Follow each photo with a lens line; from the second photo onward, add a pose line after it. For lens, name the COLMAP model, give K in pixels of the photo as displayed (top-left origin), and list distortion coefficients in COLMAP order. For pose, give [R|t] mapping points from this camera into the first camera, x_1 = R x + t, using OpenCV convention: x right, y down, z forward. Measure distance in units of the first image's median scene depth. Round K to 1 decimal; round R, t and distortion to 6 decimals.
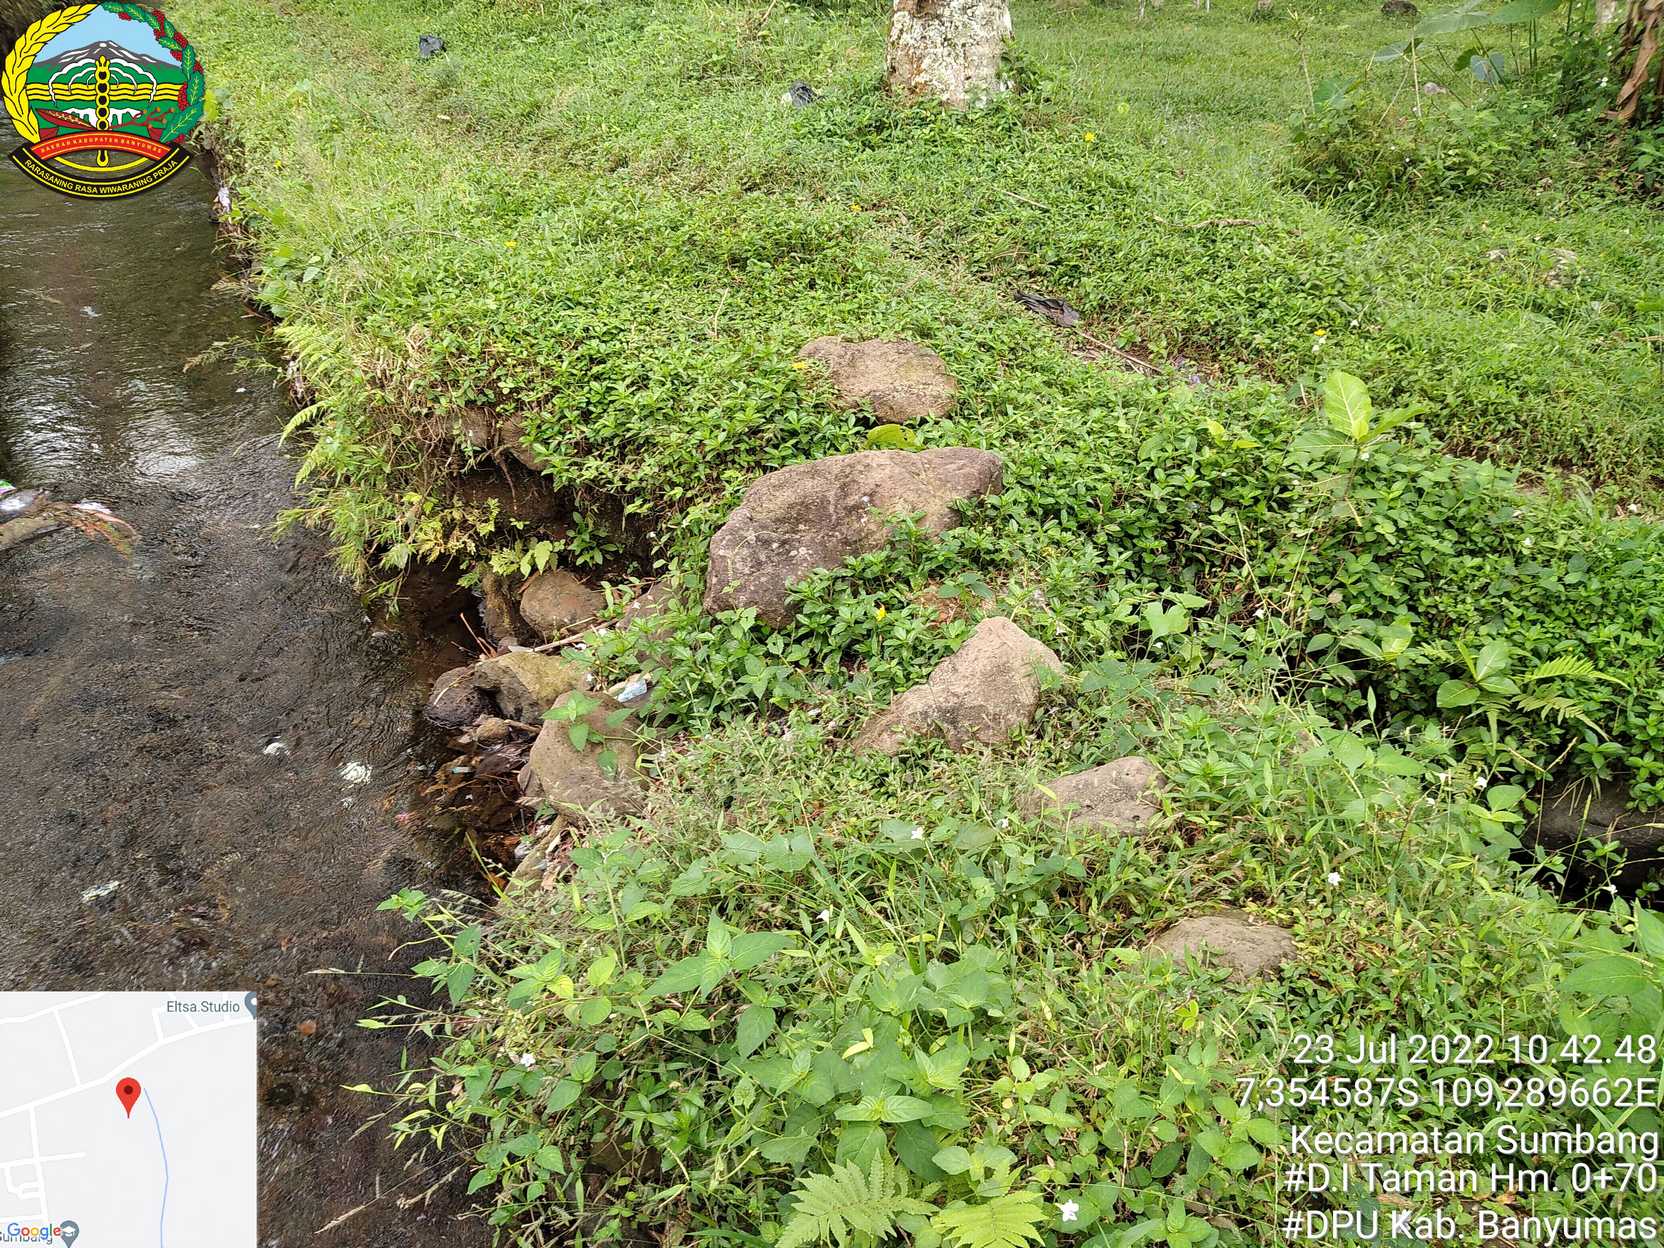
lens RADIAL K [[1366.1, 0, 831.2], [0, 1366.1, 629.5], [0, 0, 1]] dist [0.017760, -0.072083]
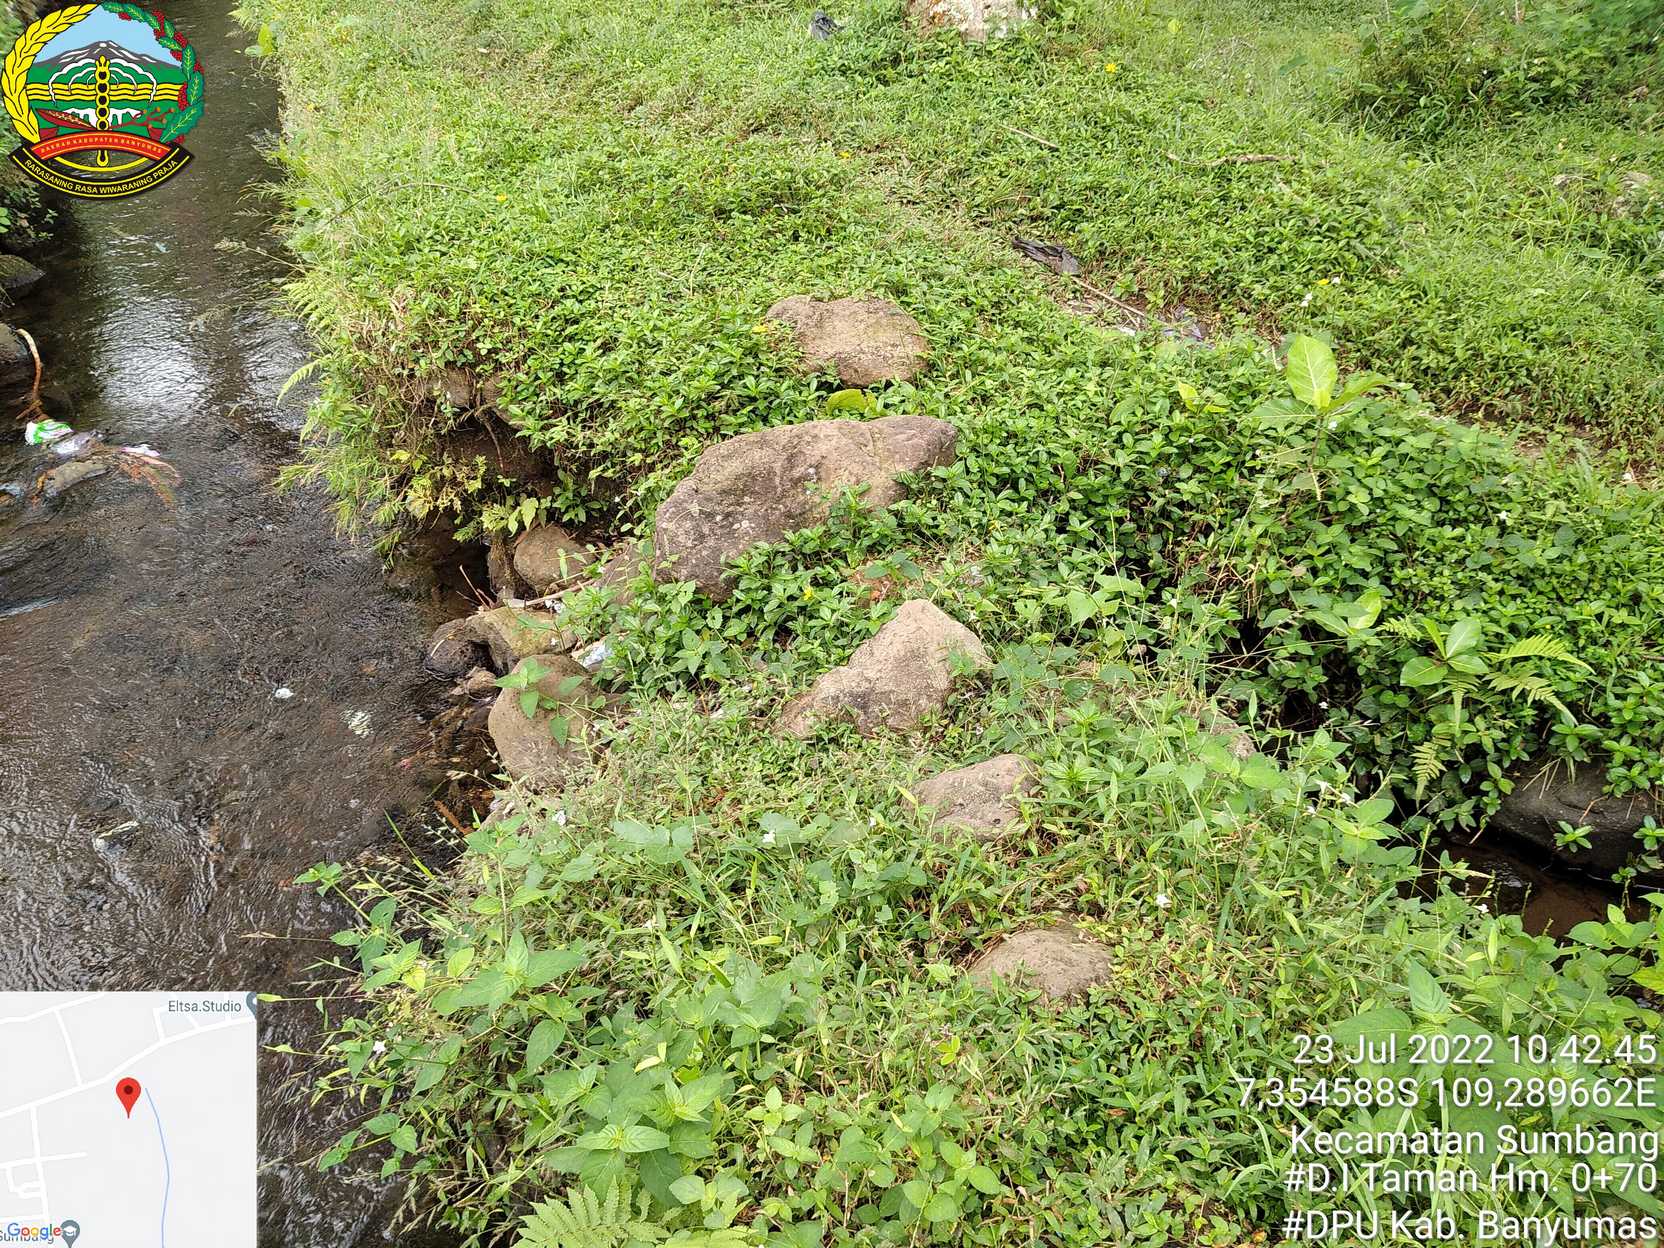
lens RADIAL K [[1366.1, 0, 829.9], [0, 1366.1, 631.1], [0, 0, 1]] dist [0.017760, -0.072083]
pose [[0.996516, 0.011681, -0.082586, 0.102540], [-0.006065, 0.997671, 0.067933, -0.038940], [0.083187, -0.067195, 0.994266, 0.002940]]
